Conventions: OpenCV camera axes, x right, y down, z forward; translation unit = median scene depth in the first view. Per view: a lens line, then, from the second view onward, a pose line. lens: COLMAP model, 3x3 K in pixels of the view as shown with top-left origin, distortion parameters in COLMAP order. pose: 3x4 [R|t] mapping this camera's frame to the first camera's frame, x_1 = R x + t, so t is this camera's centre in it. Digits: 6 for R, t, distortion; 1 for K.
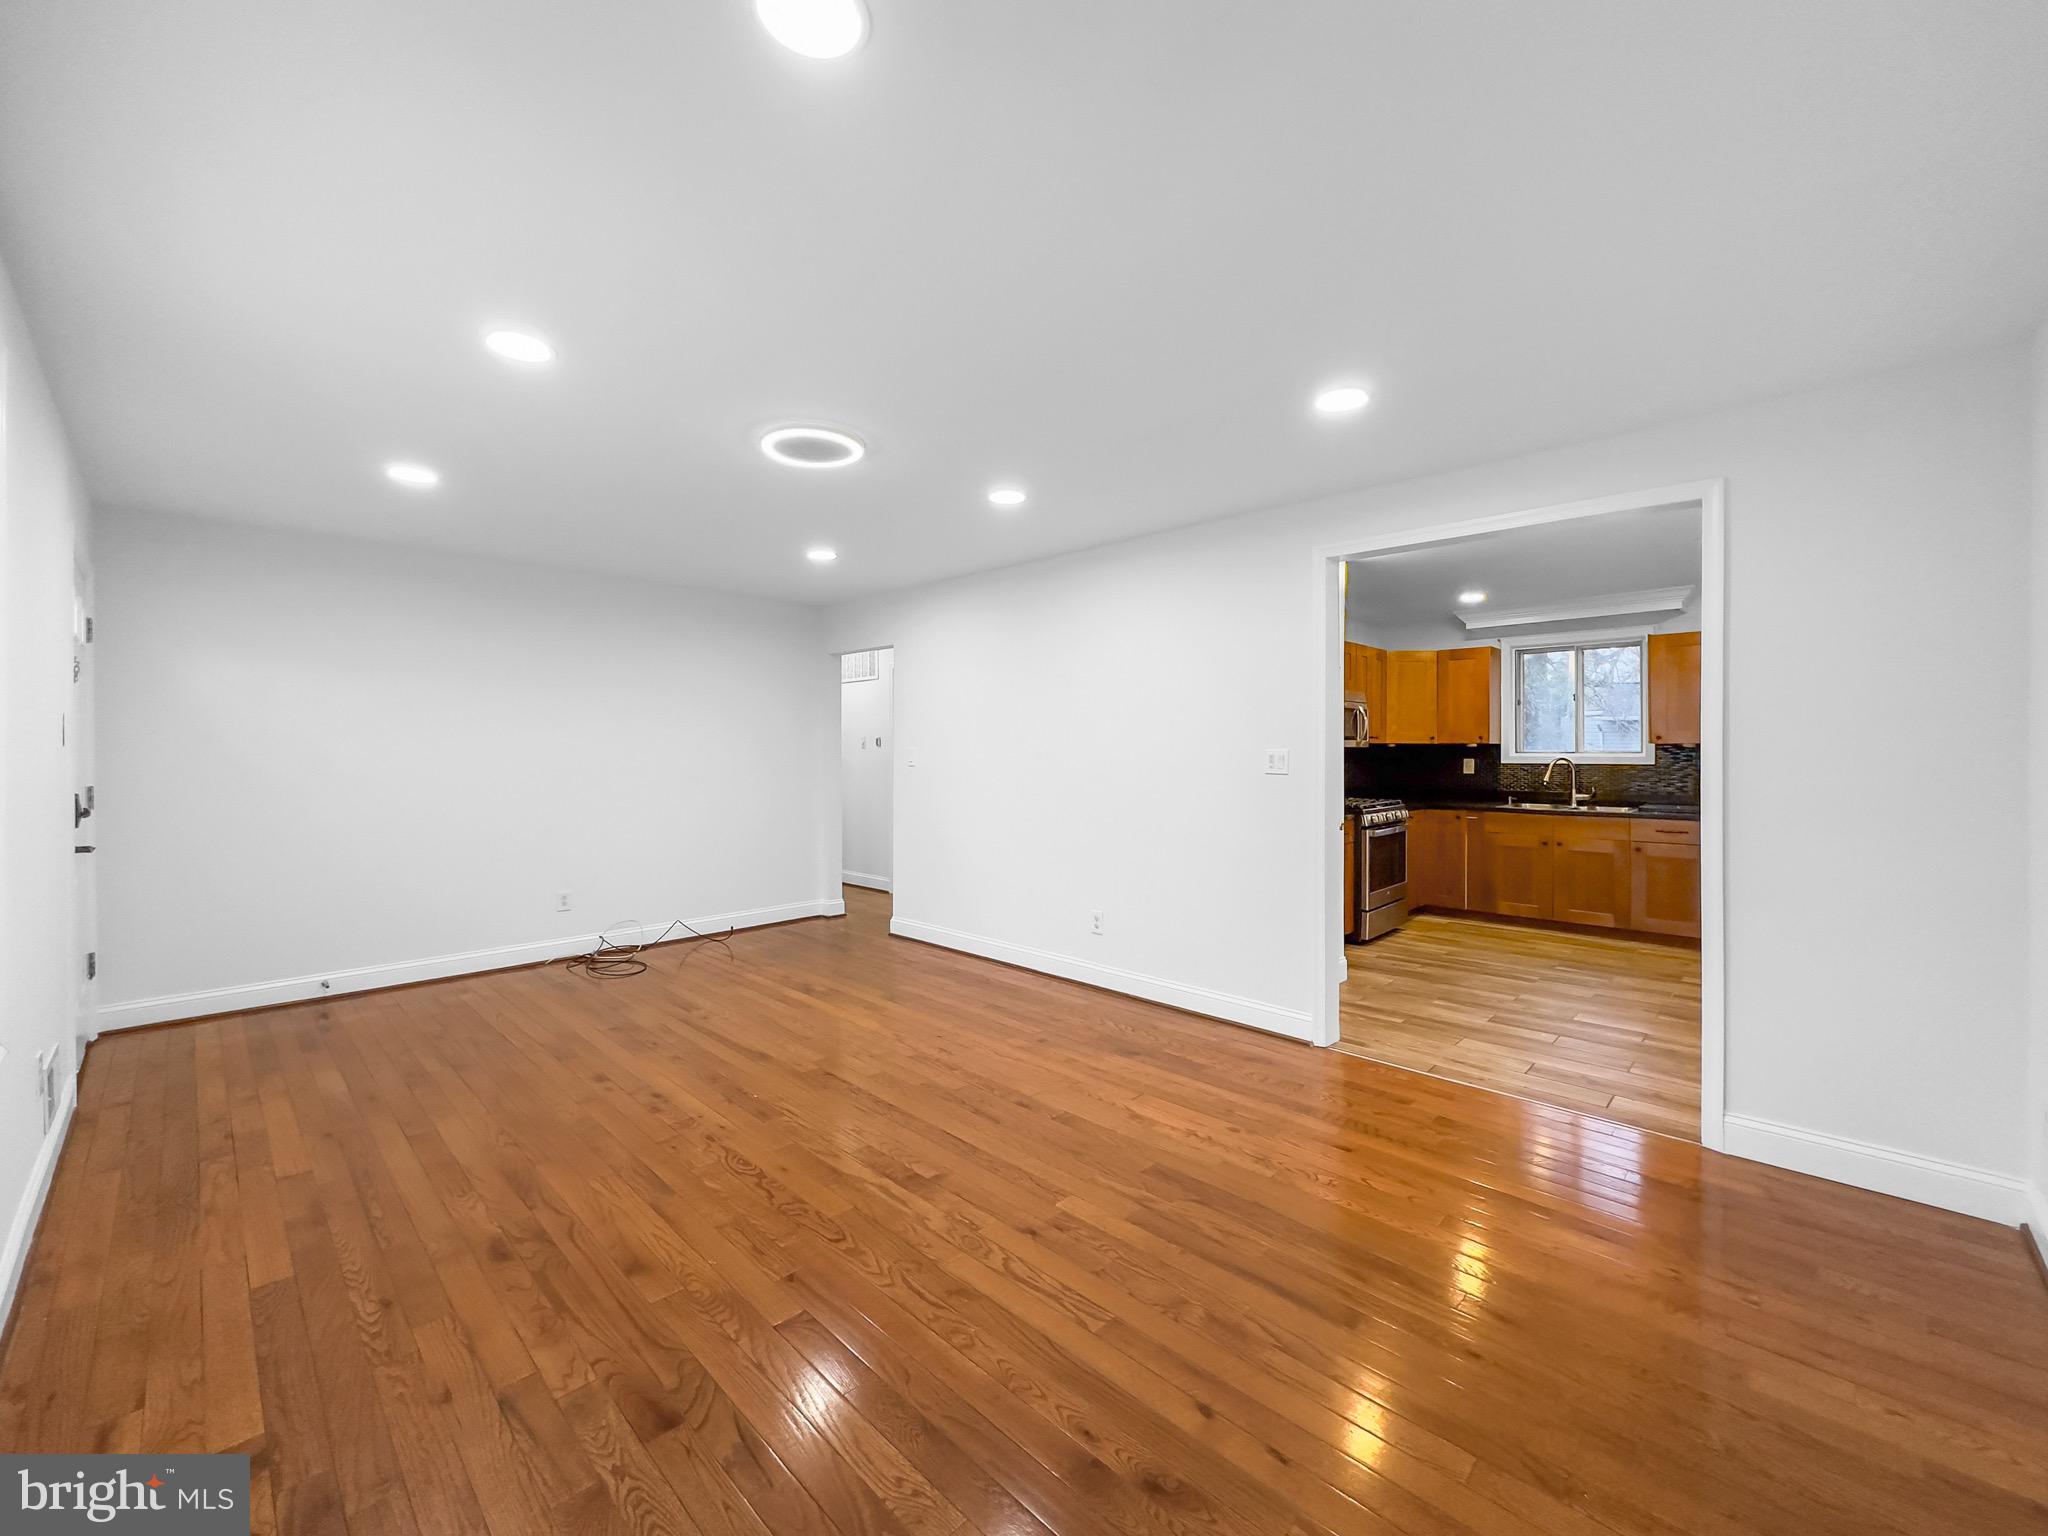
lens RADIAL K [[832.4, 0, 1026.3], [0, 832.4, 750.0], [0, 0, 1]] dist [-0.000962, -0.000142]
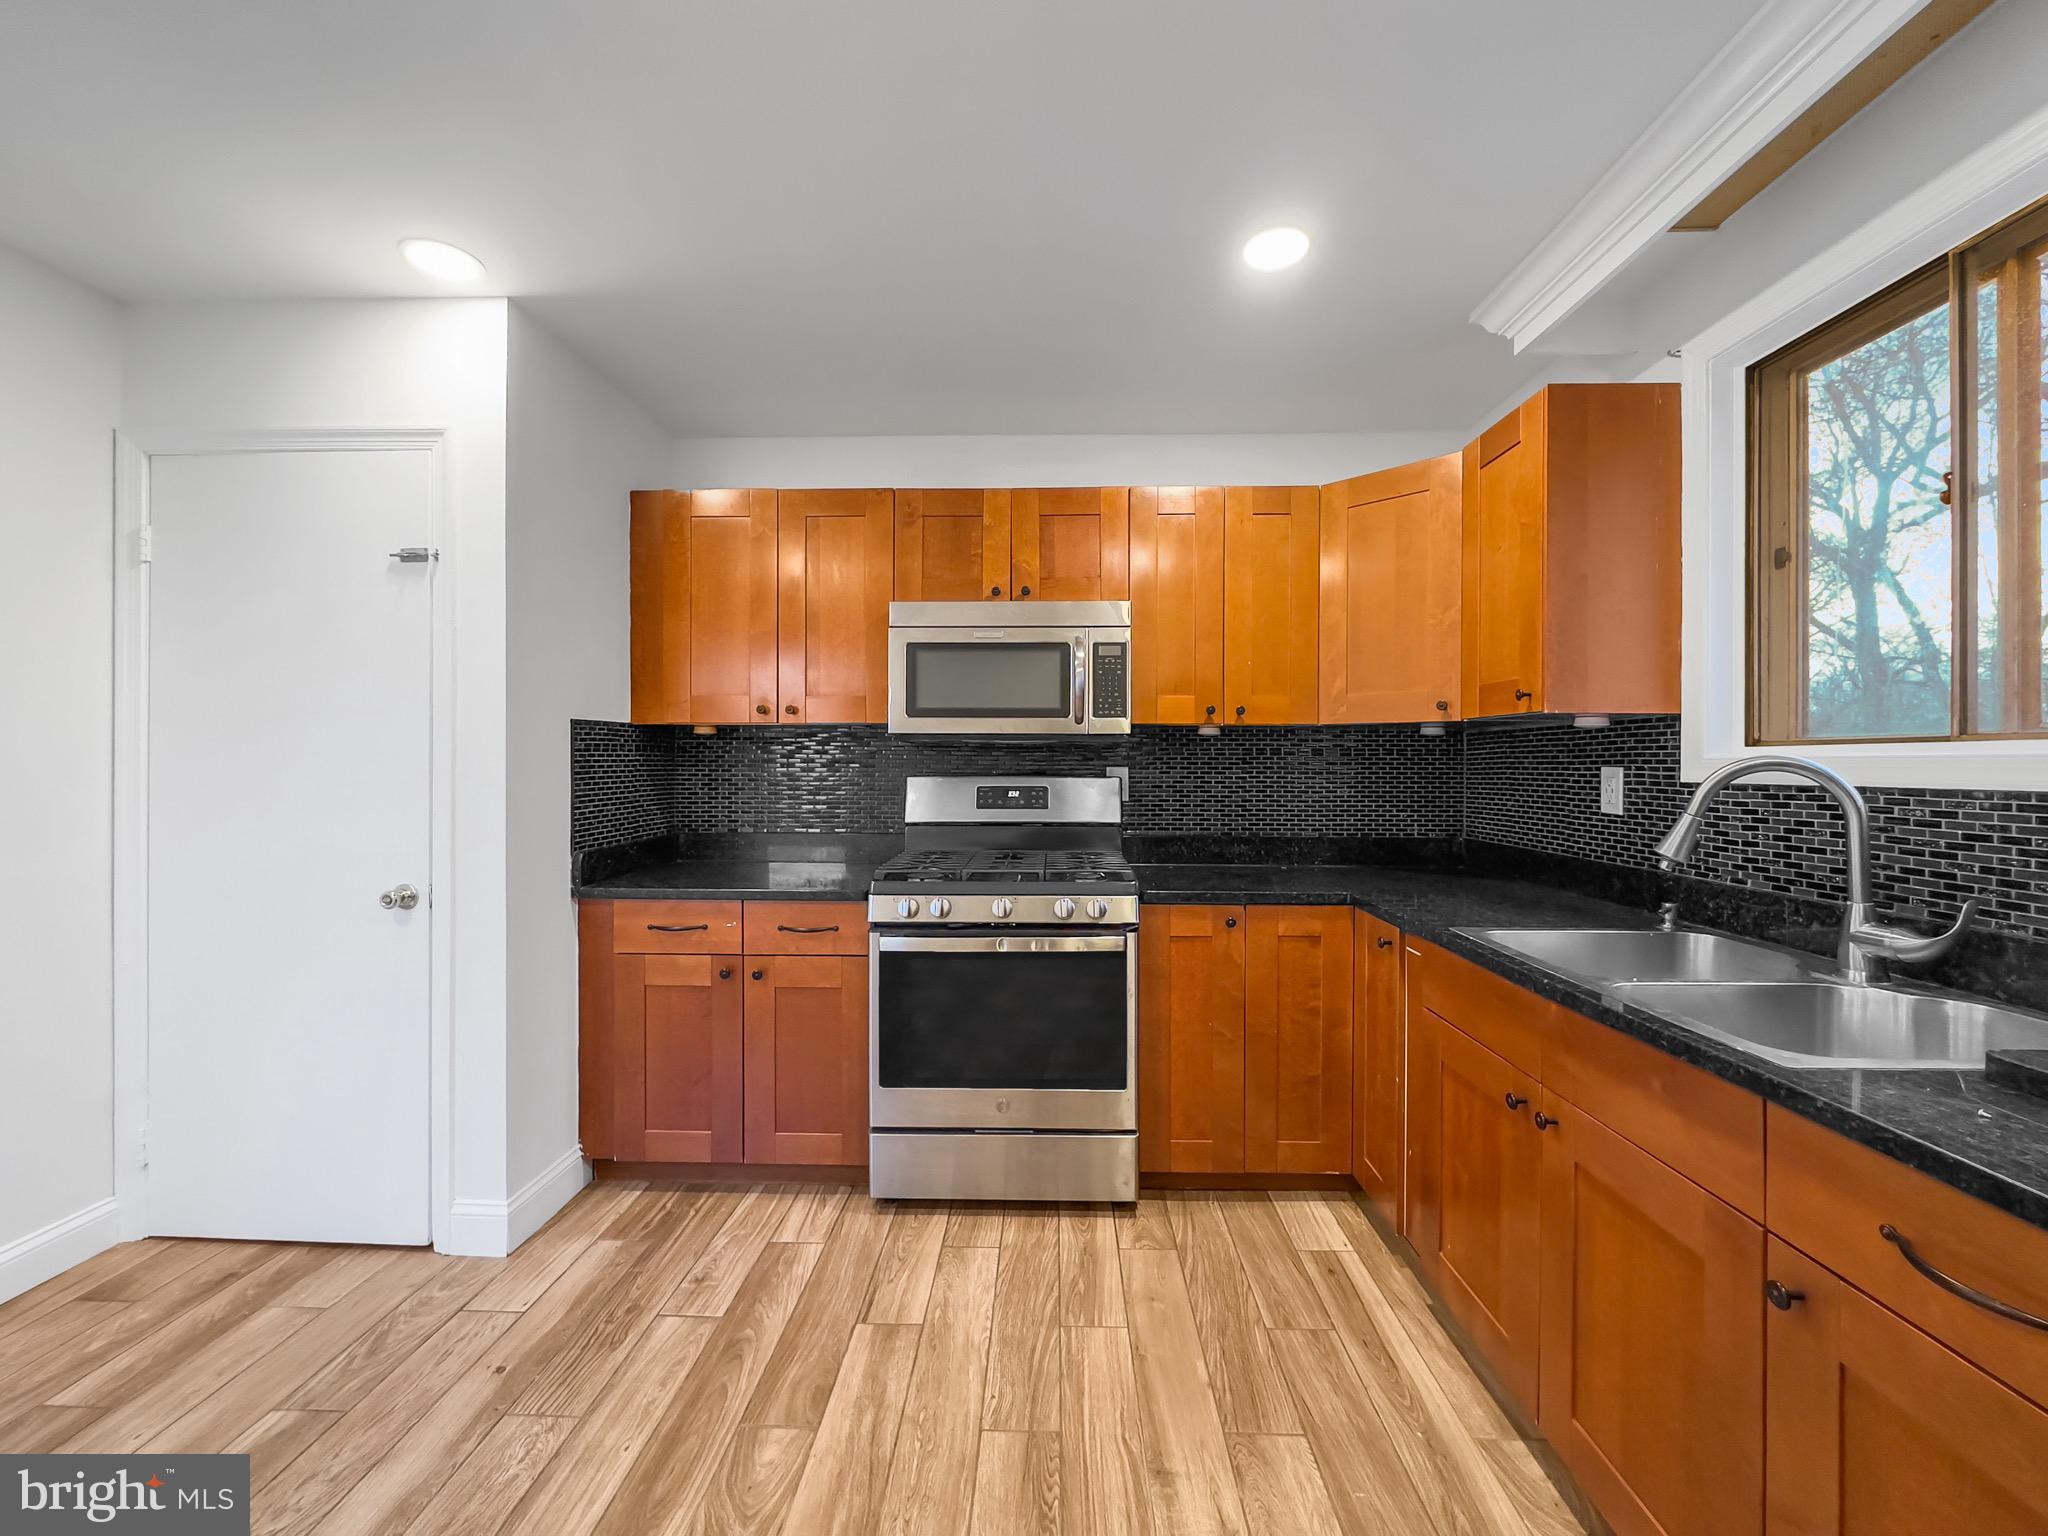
lens RADIAL K [[825.9, 0, 1024.5], [0, 825.9, 766.8], [0, 0, 1]] dist [-0.001988, -0.000090]
pose [[0.682276, 0.006339, -0.731067, 0.660777], [-0.002835, 0.999978, 0.006025, 0.010241], [0.731089, -0.002038, 0.682279, 0.683999]]
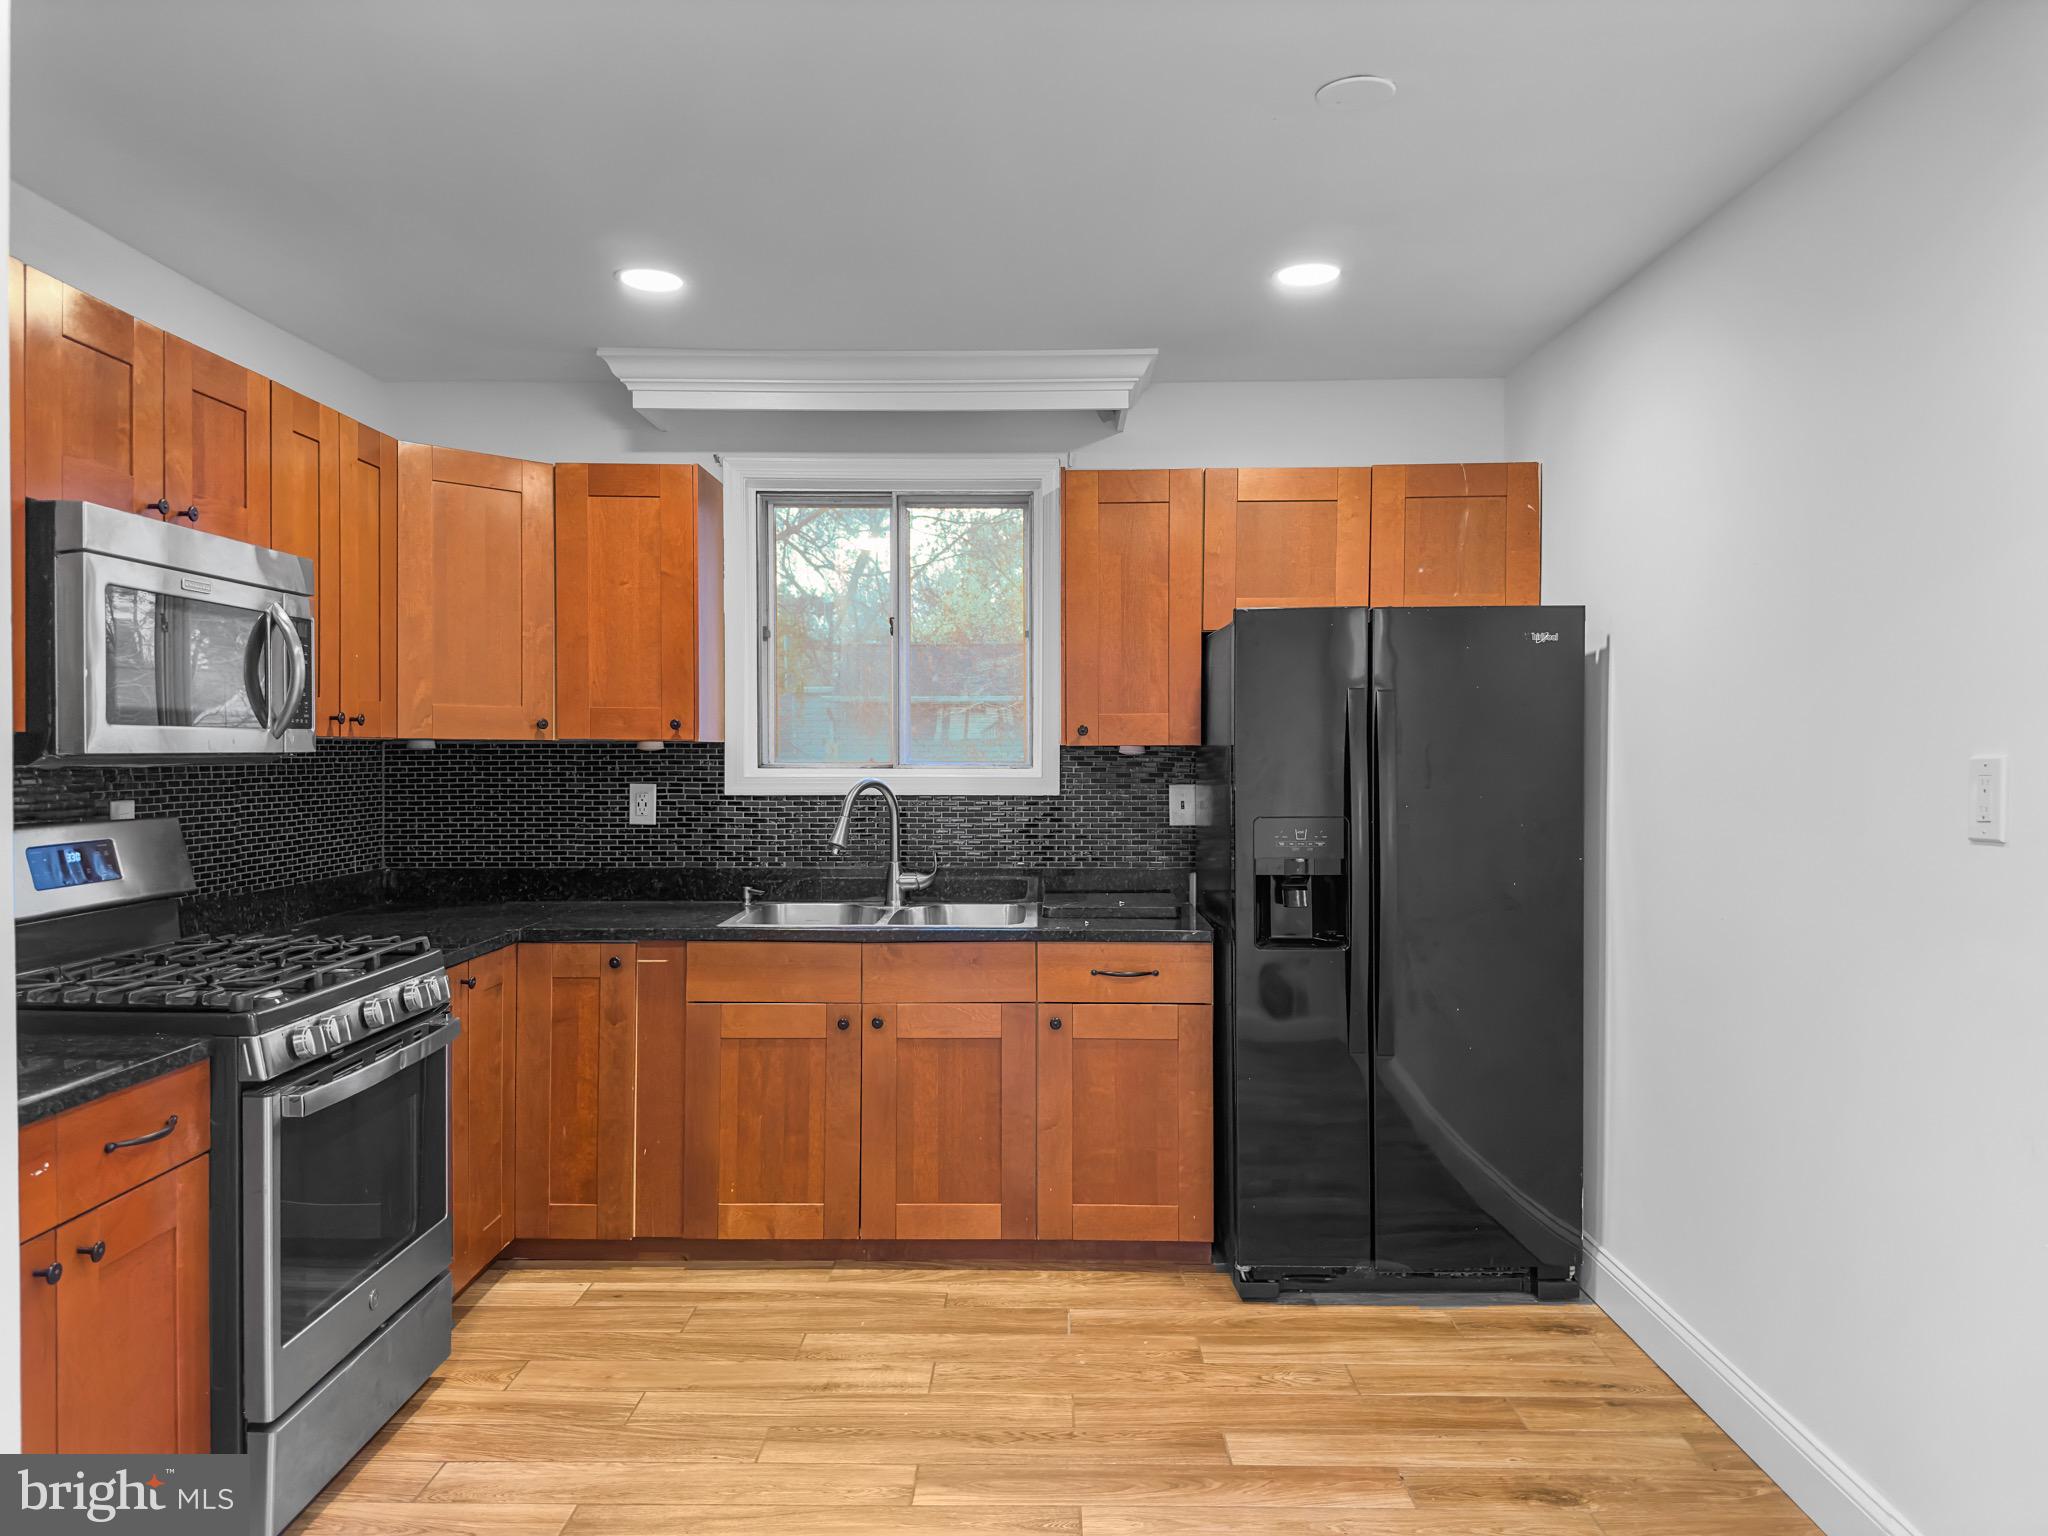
lens RADIAL K [[1413.5, 0, 1024.0], [0, 1413.5, 768.0], [0, 0, 1]] dist [0.125963, -0.171557]
pose [[0.724090, -0.006895, 0.689671, 0.247651], [-0.002461, 0.999918, 0.012580, -0.004648], [-0.689701, -0.010807, 0.724013, 0.481232]]
